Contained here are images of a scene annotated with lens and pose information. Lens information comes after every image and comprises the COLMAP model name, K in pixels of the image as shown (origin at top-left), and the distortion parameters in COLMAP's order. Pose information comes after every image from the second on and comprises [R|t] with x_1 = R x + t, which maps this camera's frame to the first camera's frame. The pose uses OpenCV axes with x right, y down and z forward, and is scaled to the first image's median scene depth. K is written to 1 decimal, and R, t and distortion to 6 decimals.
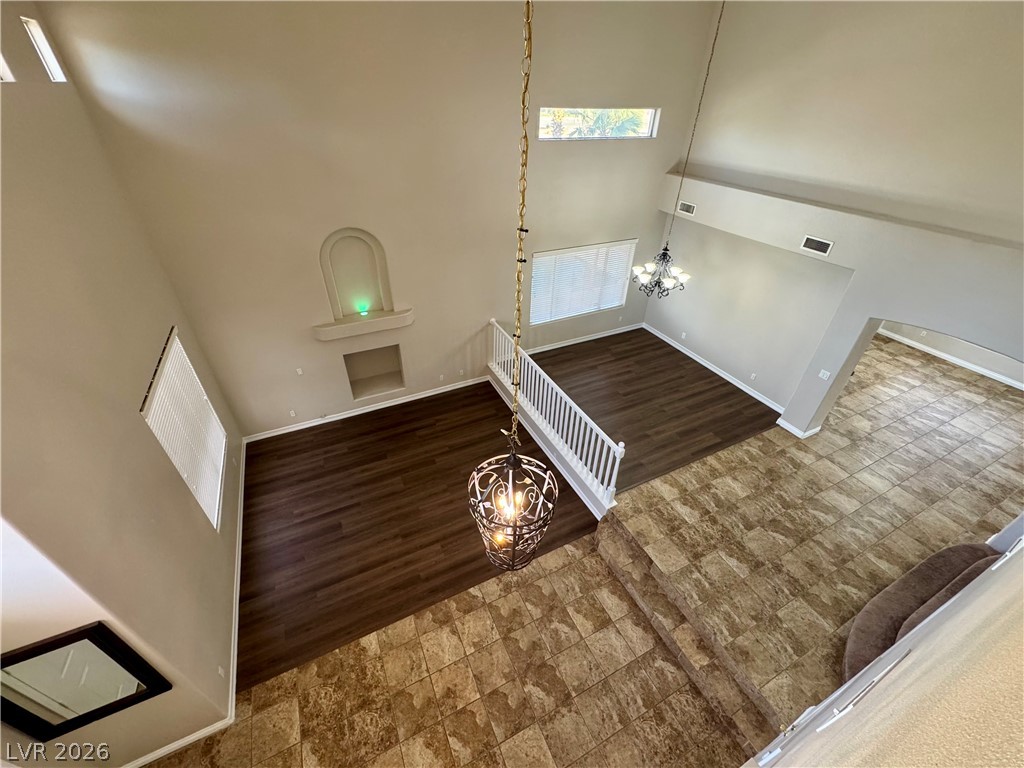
lens RADIAL K [[408.4, 0, 507.6], [0, 408.4, 382.7], [0, 0, 1]] dist [-0.003799, 0.000376]
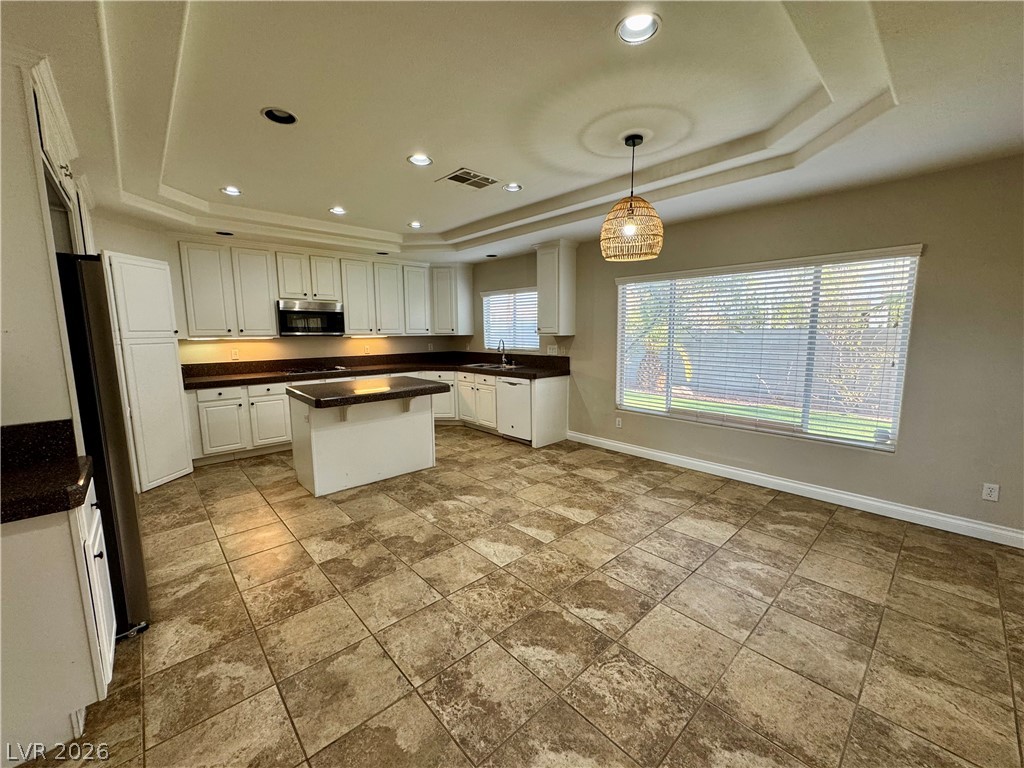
lens RADIAL K [[408.4, 0, 511.6], [0, 408.4, 383.8], [0, 0, 1]] dist [-0.003799, 0.000376]
pose [[0.959396, -0.060848, 0.275421, 1.150862], [0.182955, 0.877426, -0.443454, 0.067164], [-0.214678, 0.475838, 0.852931, 0.857751]]
